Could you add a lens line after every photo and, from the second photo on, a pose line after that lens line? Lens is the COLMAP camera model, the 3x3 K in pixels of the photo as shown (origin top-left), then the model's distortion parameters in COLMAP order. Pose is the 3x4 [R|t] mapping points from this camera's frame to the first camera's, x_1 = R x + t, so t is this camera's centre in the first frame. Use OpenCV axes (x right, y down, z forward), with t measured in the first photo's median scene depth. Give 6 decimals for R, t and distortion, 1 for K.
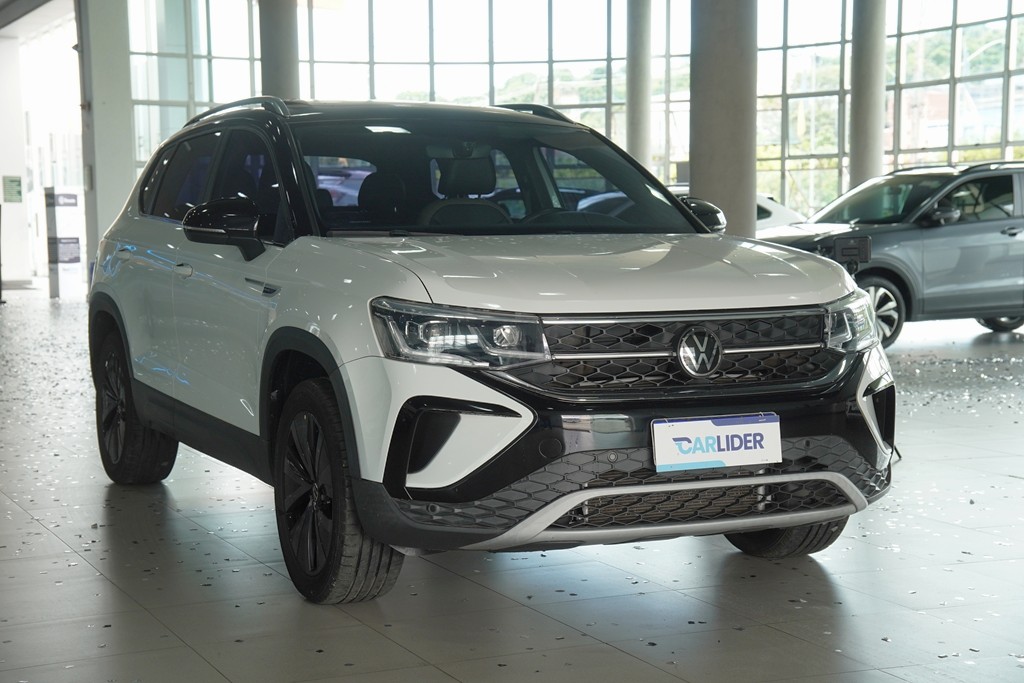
lens RADIAL K [[1637.4, 0, 512.0], [0, 1637.4, 341.5], [0, 0, 1]] dist [0.544309, 0.054158]
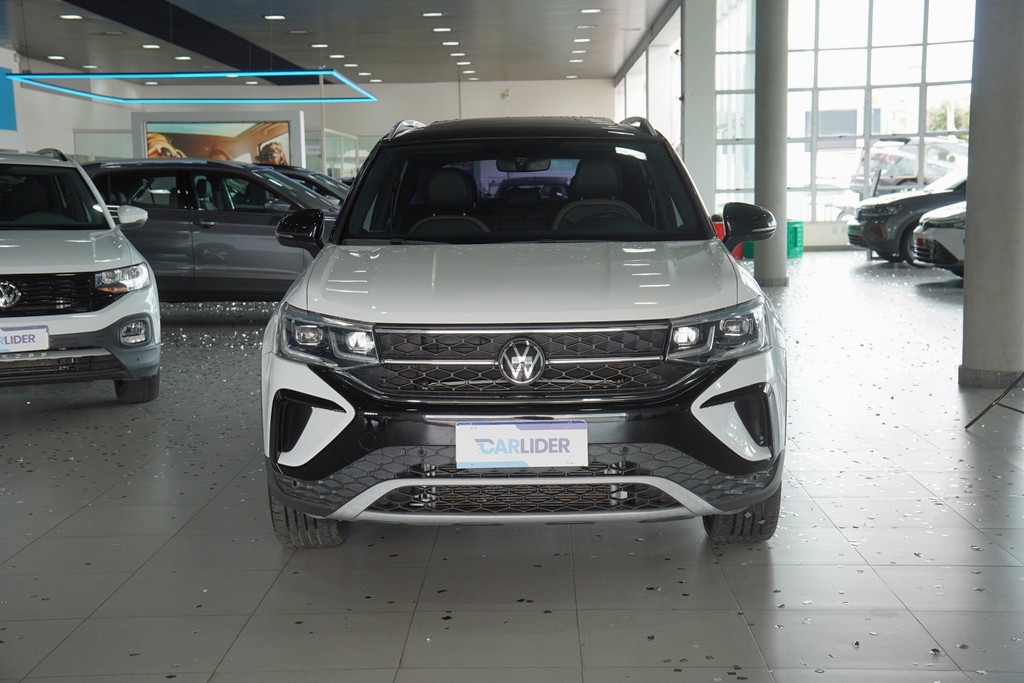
lens RADIAL K [[1379.2, 0, 512.0], [0, 1379.2, 341.5], [0, 0, 1]] dist [0.163169, 0.057129]
pose [[0.887387, 0.043062, -0.459010, 0.538893], [-0.020974, 0.998368, 0.053112, -0.056835], [0.460548, -0.037504, 0.886842, 0.181734]]
